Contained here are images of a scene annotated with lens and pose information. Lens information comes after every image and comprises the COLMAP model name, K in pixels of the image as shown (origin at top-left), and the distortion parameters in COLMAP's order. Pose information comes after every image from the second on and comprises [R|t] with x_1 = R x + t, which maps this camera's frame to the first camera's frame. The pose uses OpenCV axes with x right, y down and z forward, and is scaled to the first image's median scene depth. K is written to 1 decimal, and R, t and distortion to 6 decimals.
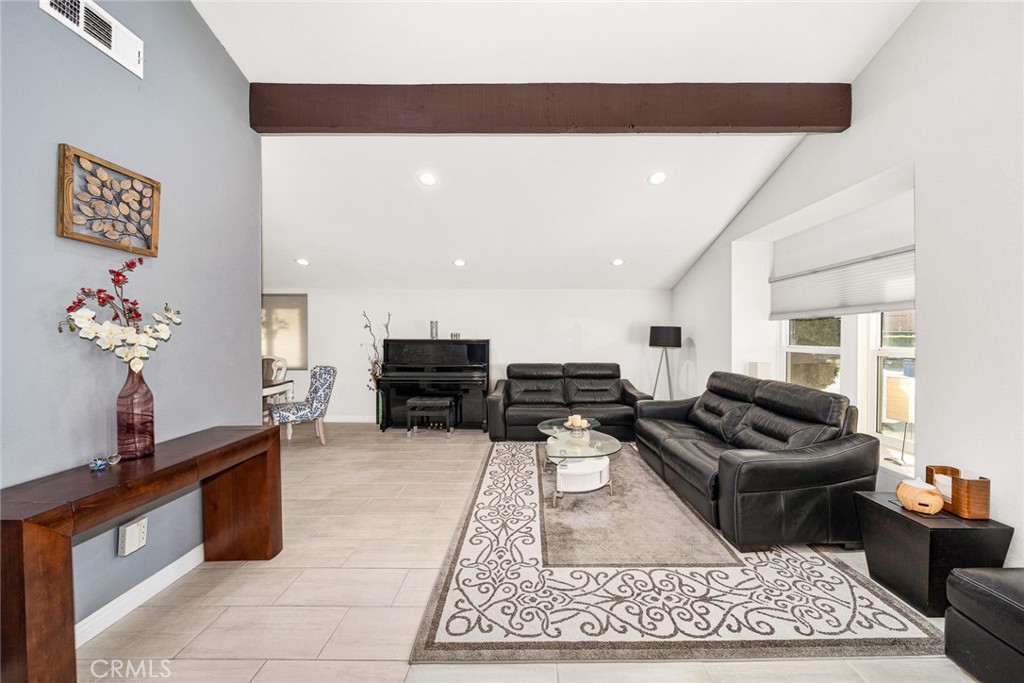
lens RADIAL K [[360.4, 0, 519.9], [0, 360.4, 333.8], [0, 0, 1]] dist [-0.003819, -0.000212]
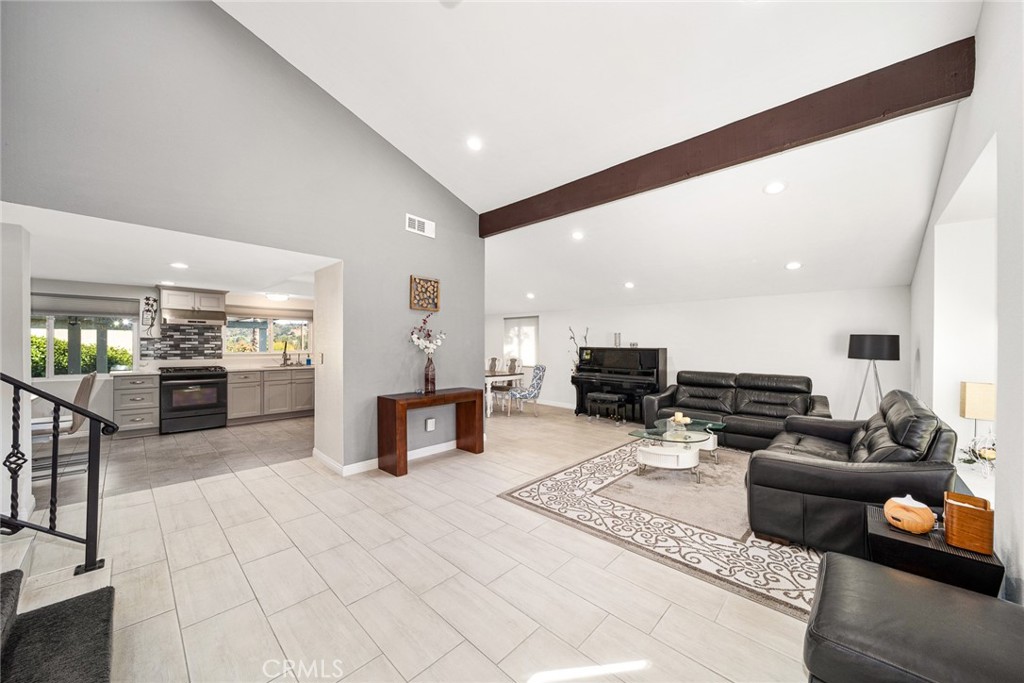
lens RADIAL K [[353.3, 0, 509.8], [0, 353.3, 340.2], [0, 0, 1]] dist [-0.001422, -0.000145]
pose [[0.732139, -0.004620, -0.681140, 0.925624], [-0.000465, 0.999973, -0.007282, -0.004142], [0.681155, 0.005648, 0.732117, -0.393587]]
